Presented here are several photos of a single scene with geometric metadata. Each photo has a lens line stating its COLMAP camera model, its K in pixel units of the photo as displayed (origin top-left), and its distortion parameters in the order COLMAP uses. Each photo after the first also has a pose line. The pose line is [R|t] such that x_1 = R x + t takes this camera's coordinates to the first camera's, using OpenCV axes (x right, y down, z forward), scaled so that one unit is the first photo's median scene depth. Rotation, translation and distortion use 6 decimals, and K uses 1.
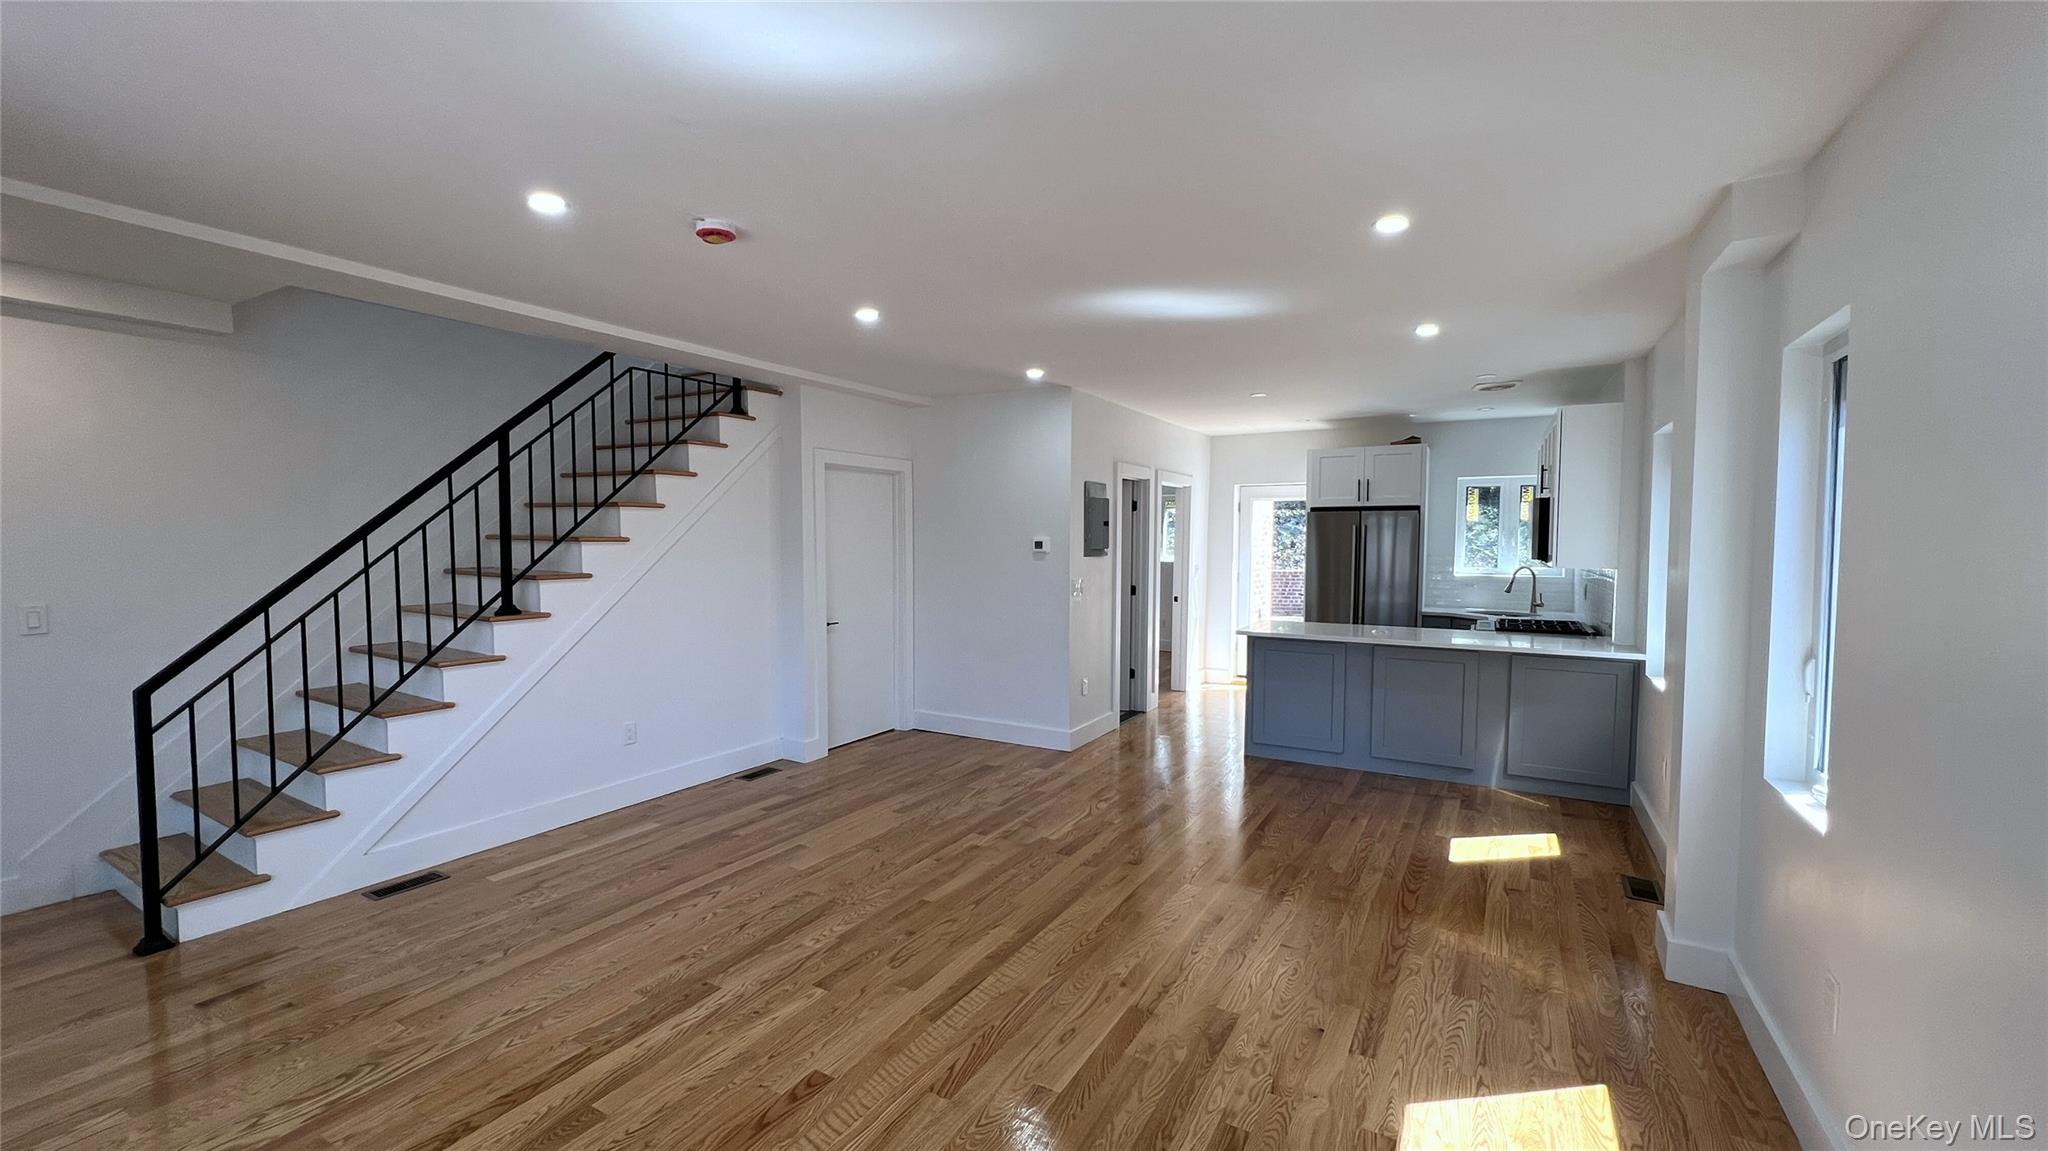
lens RADIAL K [[817.1, 0, 1017.6], [0, 817.1, 579.4], [0, 0, 1]] dist [0.000528, 0.000218]
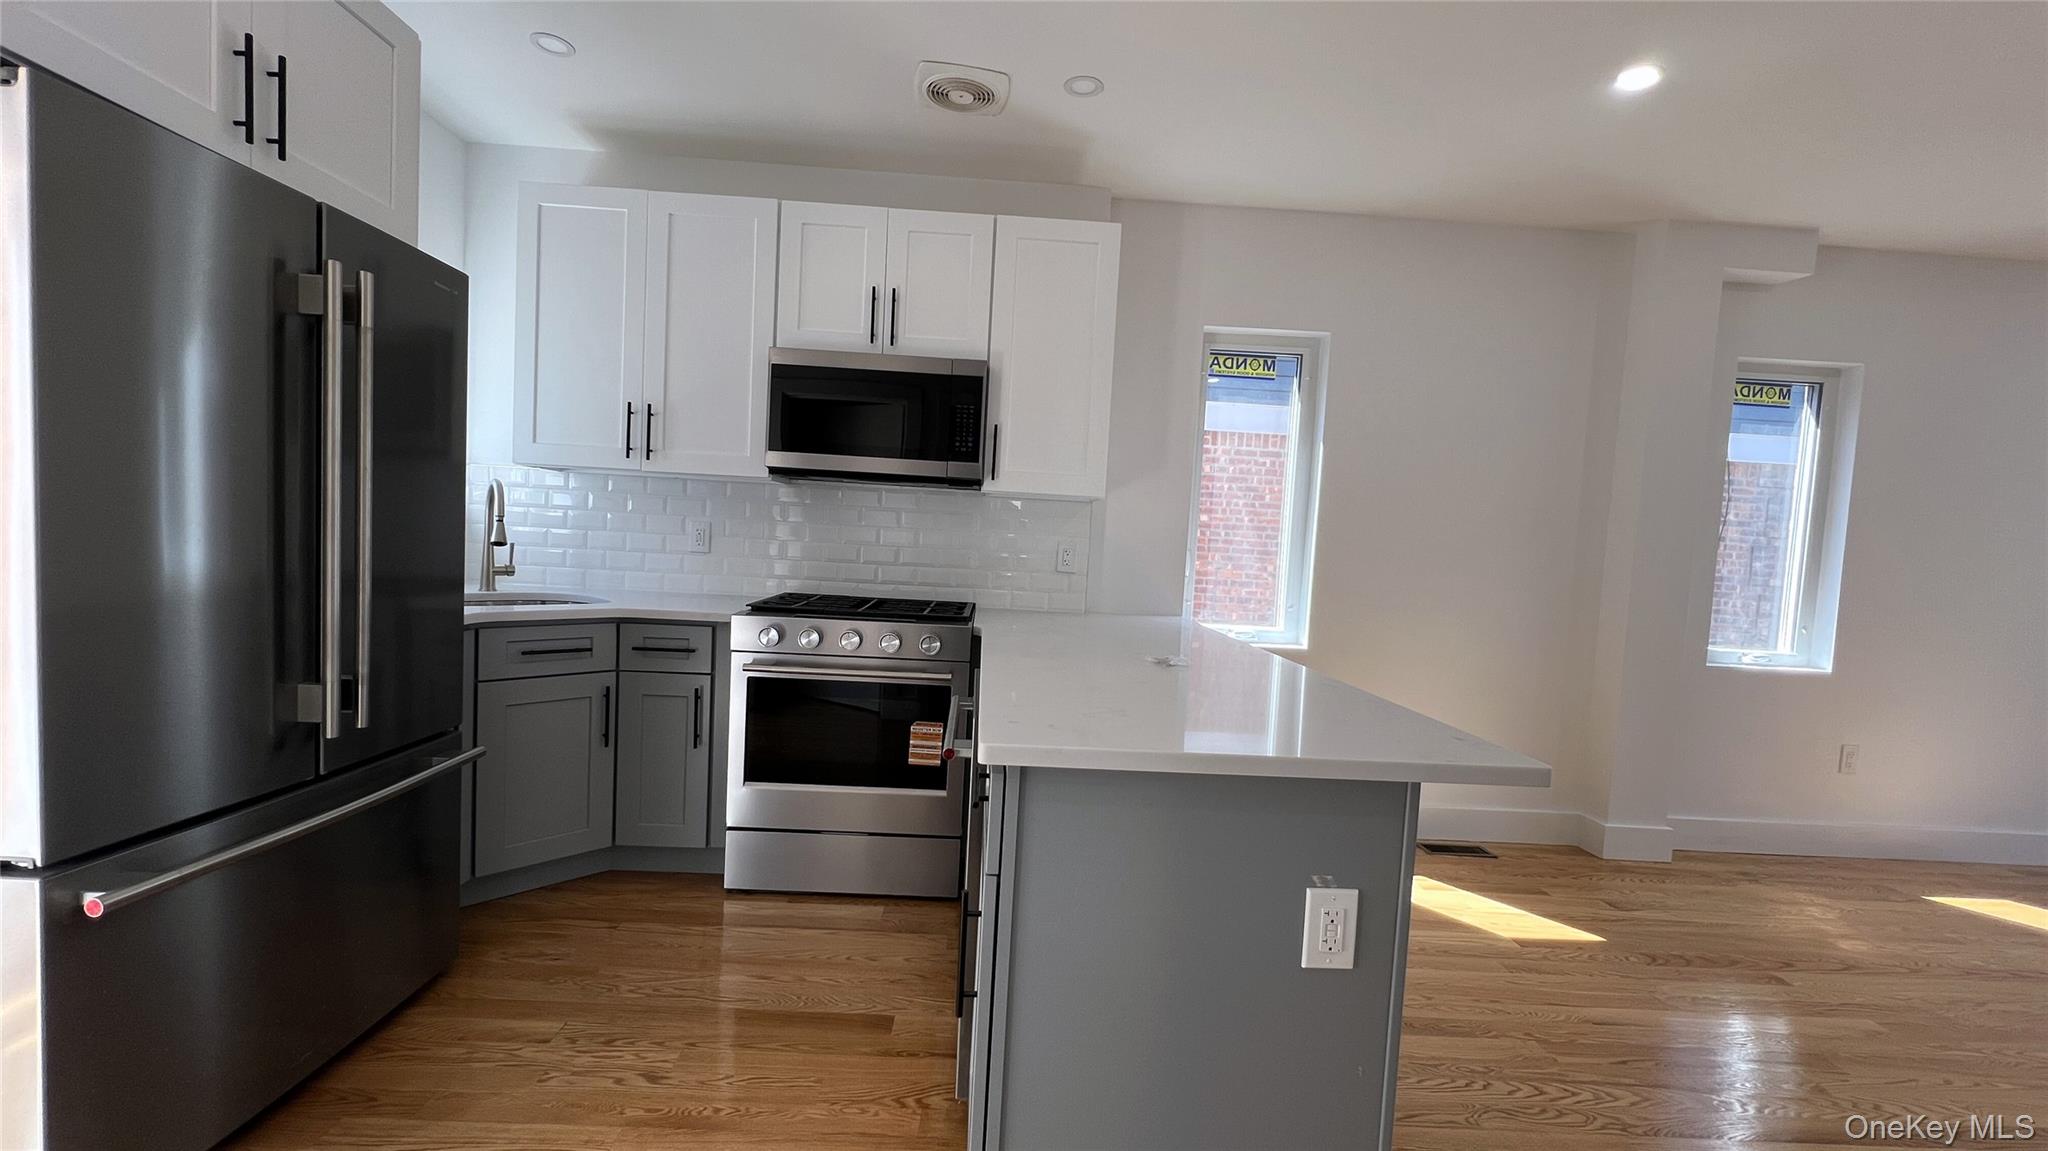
lens RADIAL K [[817.1, 0, 1017.6], [0, 817.1, 579.4], [0, 0, 1]] dist [0.000528, 0.000218]
pose [[-0.523623, -0.093505, 0.846804, 0.226828], [-0.011685, 0.994654, 0.102605, -0.020375], [-0.851870, 0.043831, -0.521916, 1.698345]]
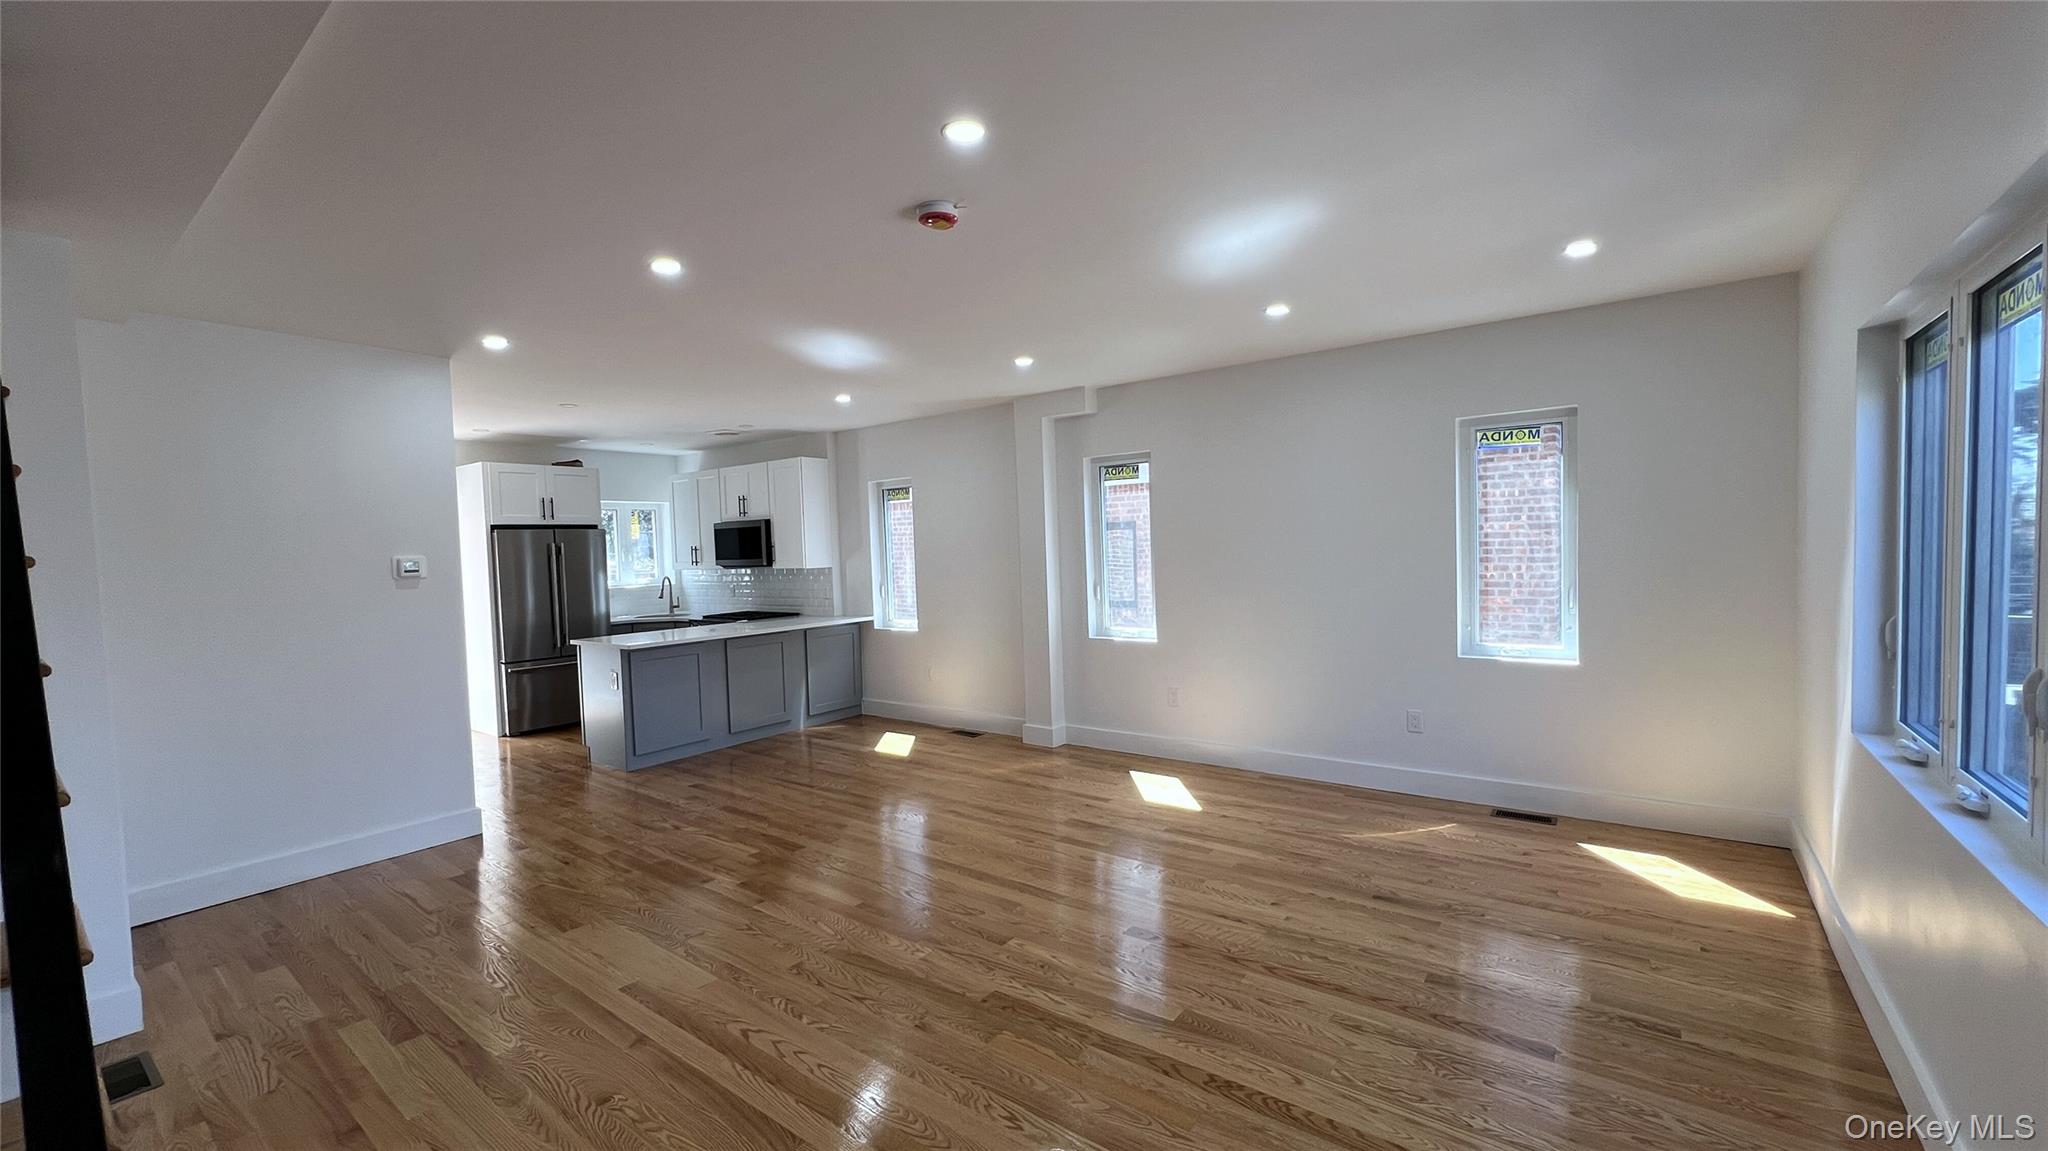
lens RADIAL K [[817.1, 0, 1017.6], [0, 817.1, 579.4], [0, 0, 1]] dist [0.000528, 0.000218]
pose [[0.123729, -0.045722, 0.991262, -0.897873], [0.084695, 0.995779, 0.035358, -0.016567], [-0.988695, 0.079580, 0.127080, 0.554882]]
